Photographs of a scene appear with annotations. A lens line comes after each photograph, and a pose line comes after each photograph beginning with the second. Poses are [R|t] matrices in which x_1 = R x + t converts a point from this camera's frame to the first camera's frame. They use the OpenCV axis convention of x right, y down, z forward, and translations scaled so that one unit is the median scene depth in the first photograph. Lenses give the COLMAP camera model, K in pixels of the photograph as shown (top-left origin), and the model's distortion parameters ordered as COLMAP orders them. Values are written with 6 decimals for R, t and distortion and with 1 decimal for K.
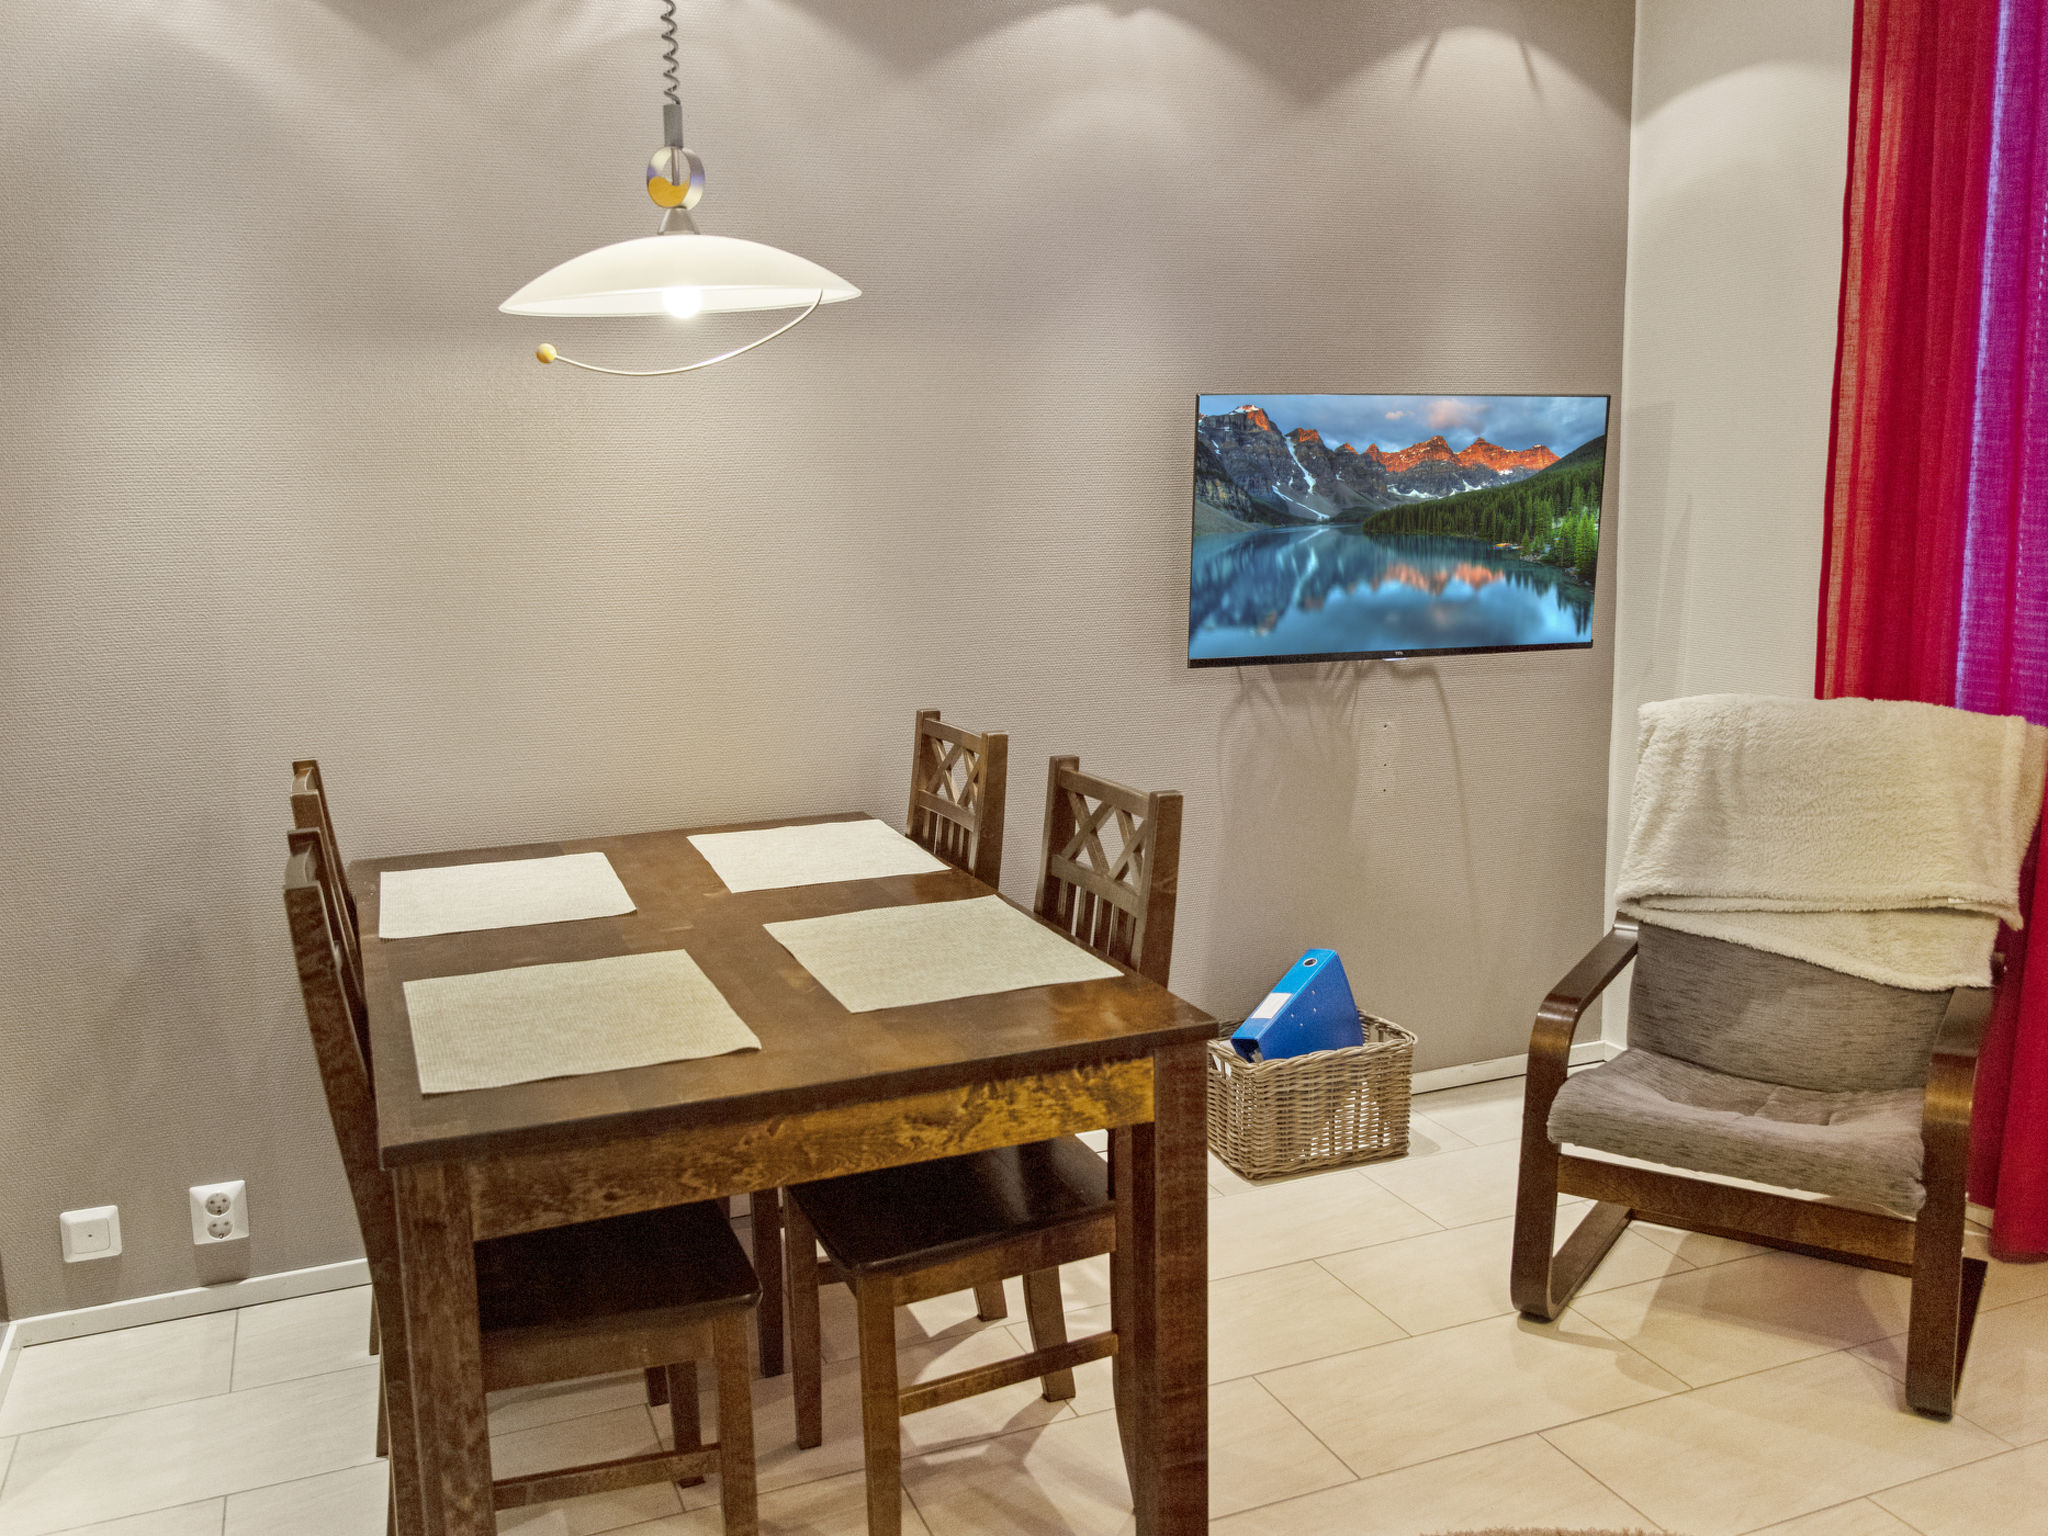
lens RADIAL K [[1774.8, 0, 1022.3], [0, 1774.8, 749.9], [0, 0, 1]] dist [0.000389, 0.001454]
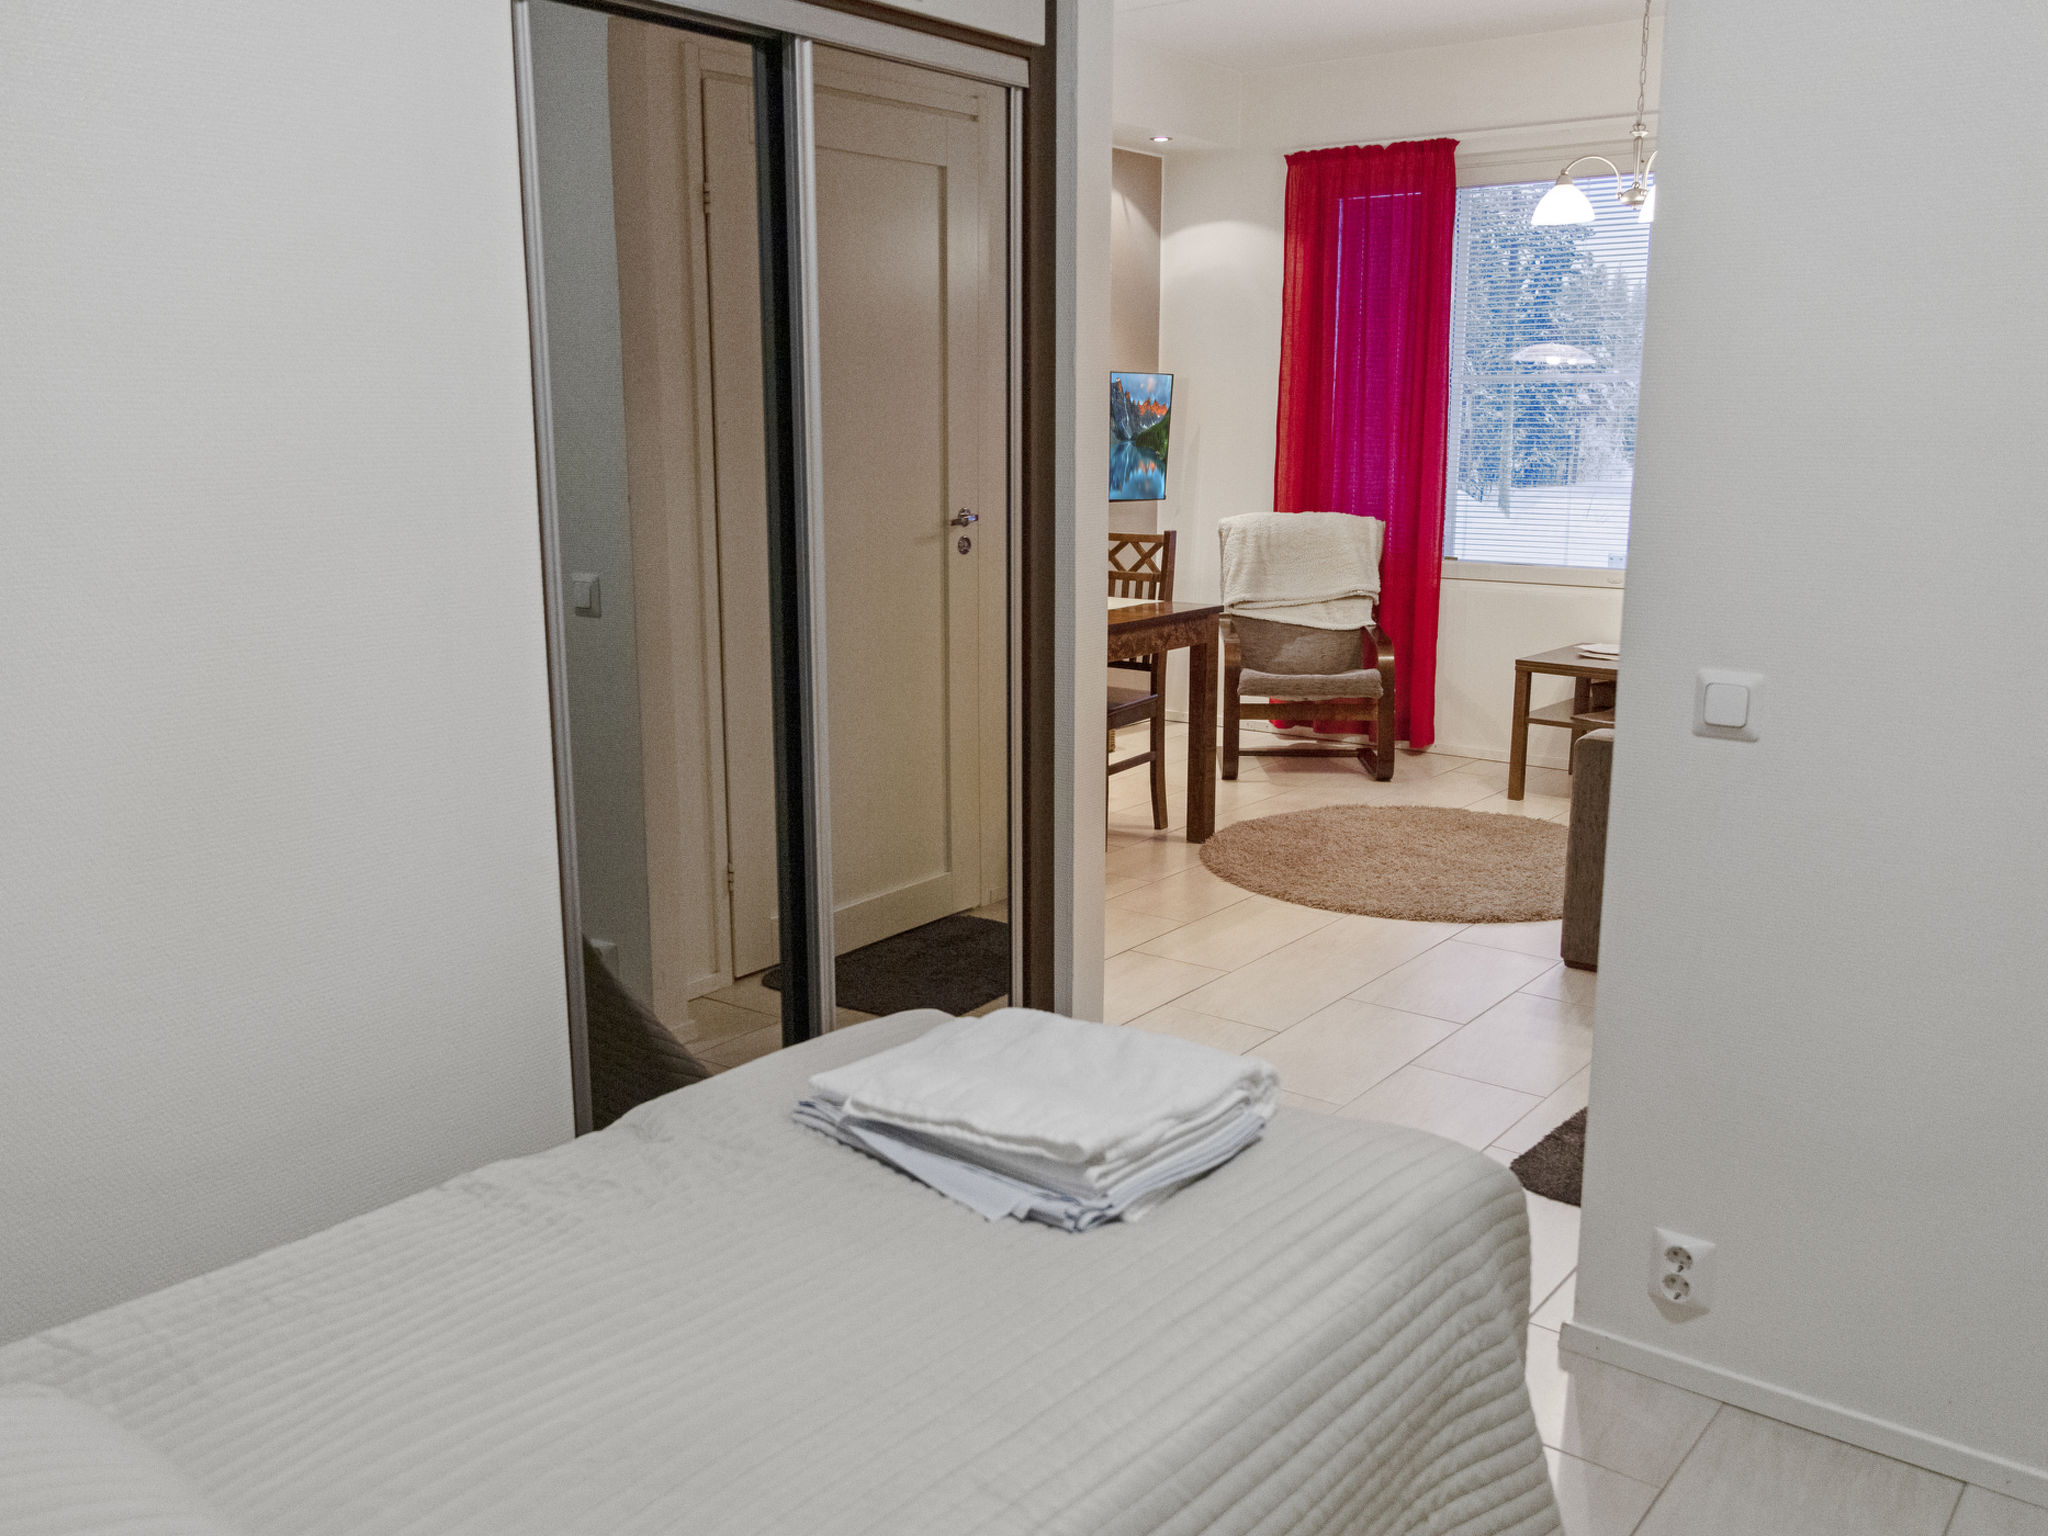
lens RADIAL K [[1743.0, 0, 1024.0], [0, 1743.0, 768.0], [0, 0, 1]] dist [0.003657, -0.015433]
pose [[0.867259, -0.081875, 0.491079, -0.983543], [0.064728, 0.996556, 0.051838, 0.159806], [-0.493632, -0.013170, 0.869571, -0.783078]]
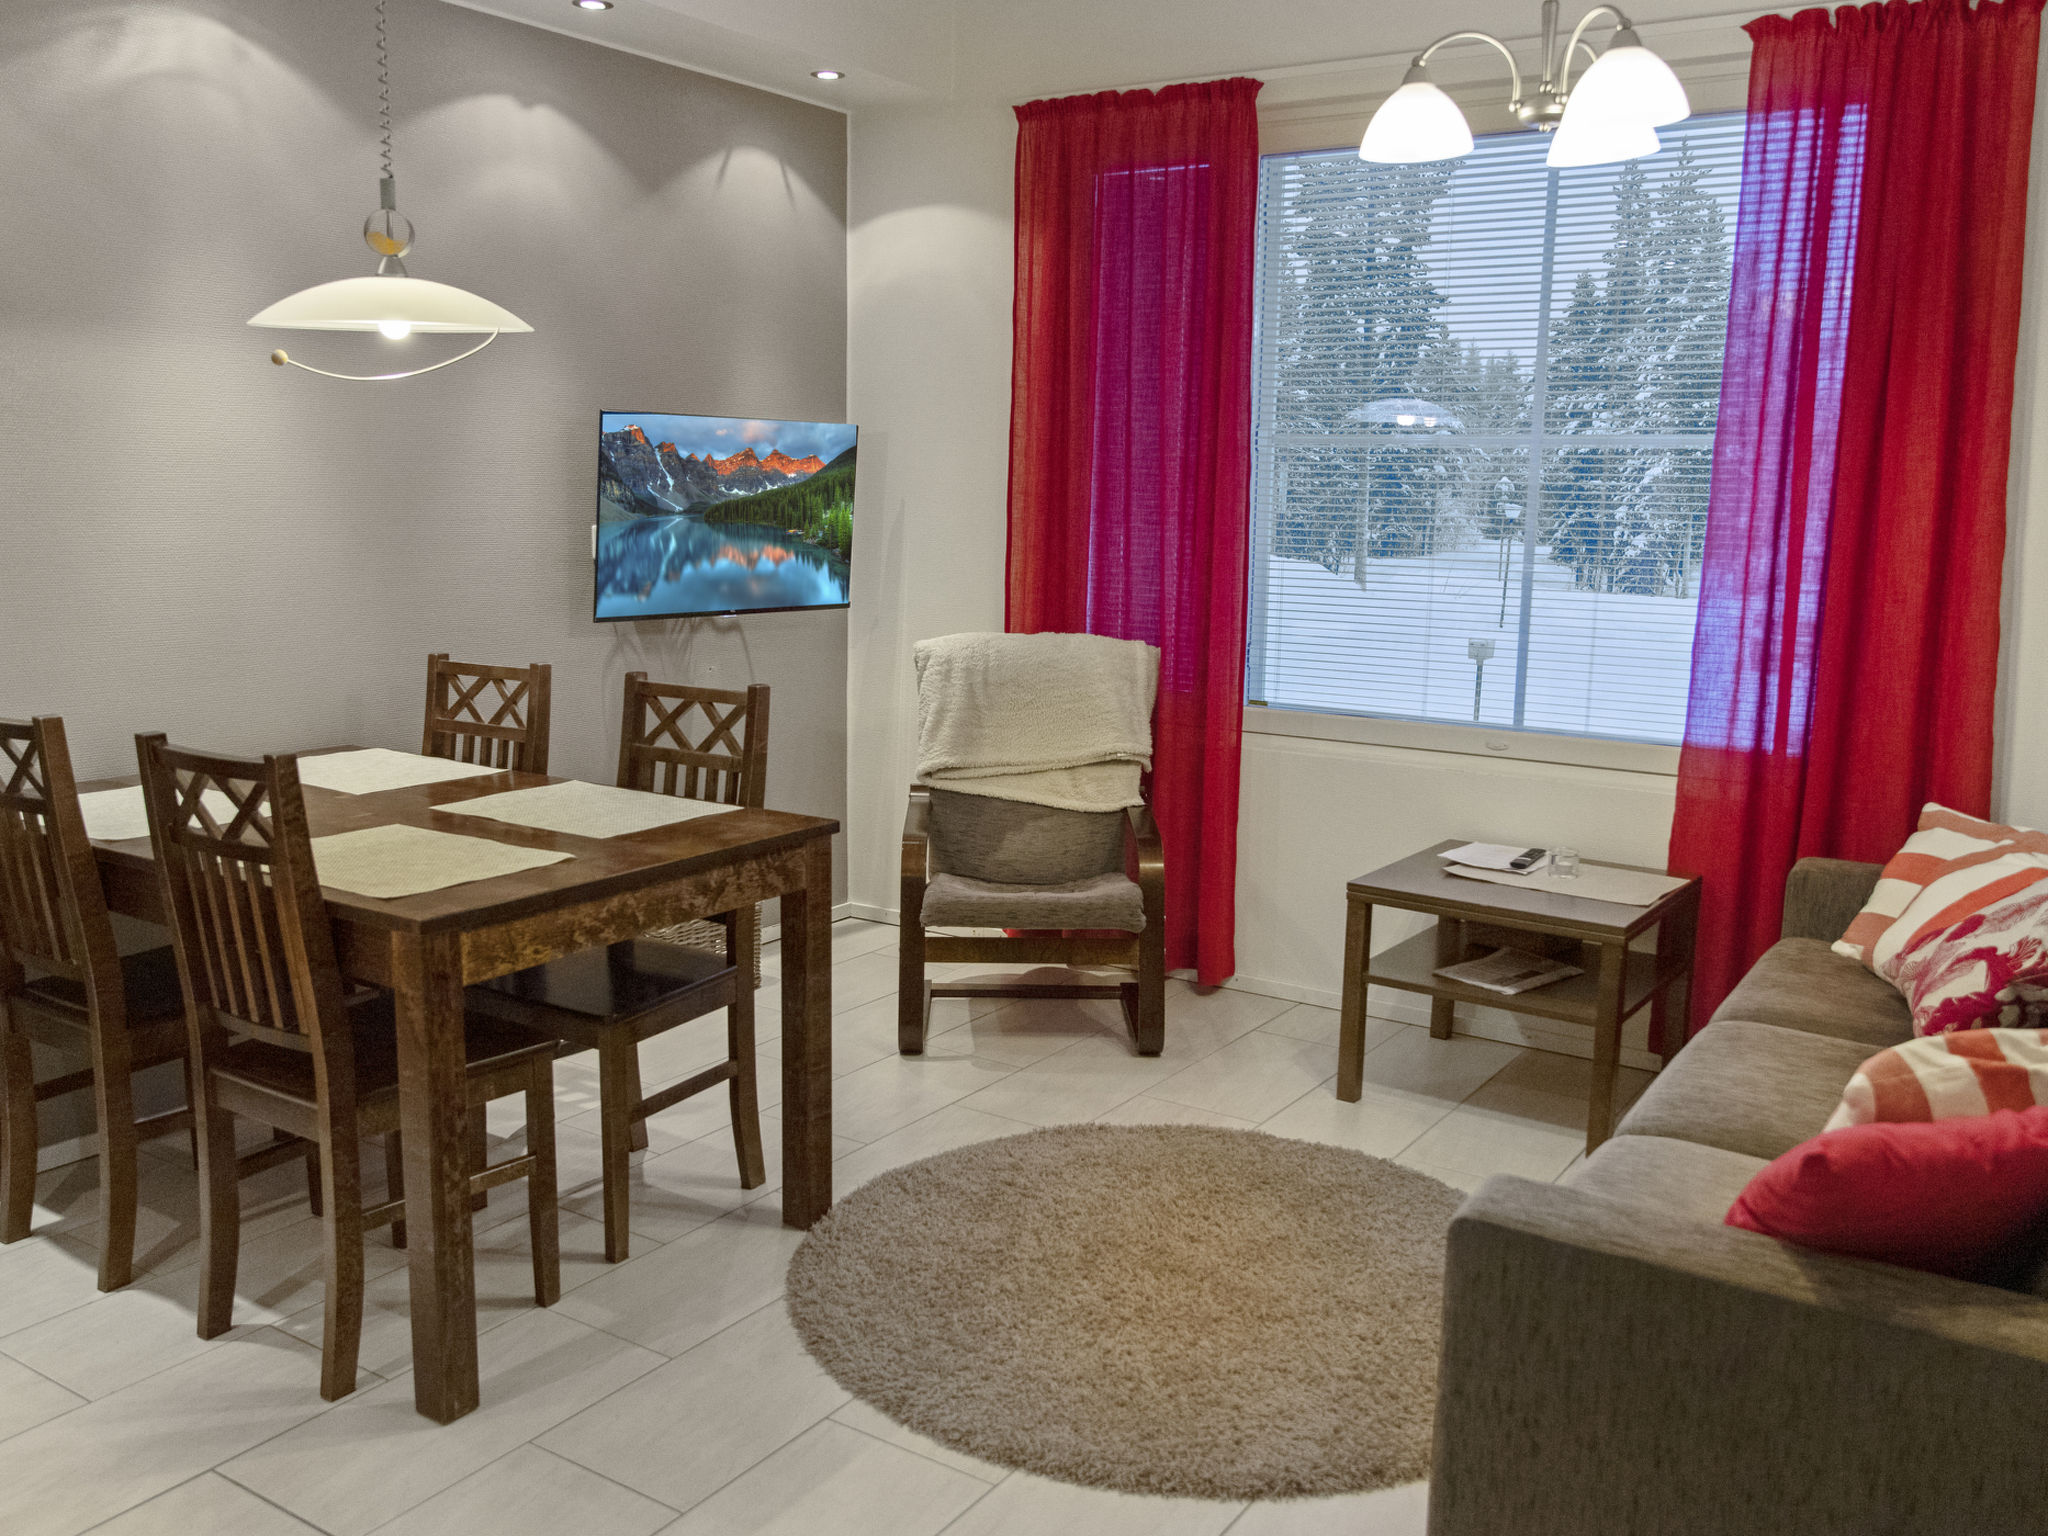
lens RADIAL K [[1743.0, 0, 1024.0], [0, 1743.0, 768.0], [0, 0, 1]] dist [0.003657, -0.015433]
pose [[0.827711, -0.060779, 0.557853, -0.398346], [0.058303, 0.998051, 0.022232, 0.053081], [-0.558117, 0.014123, 0.829642, -0.241606]]
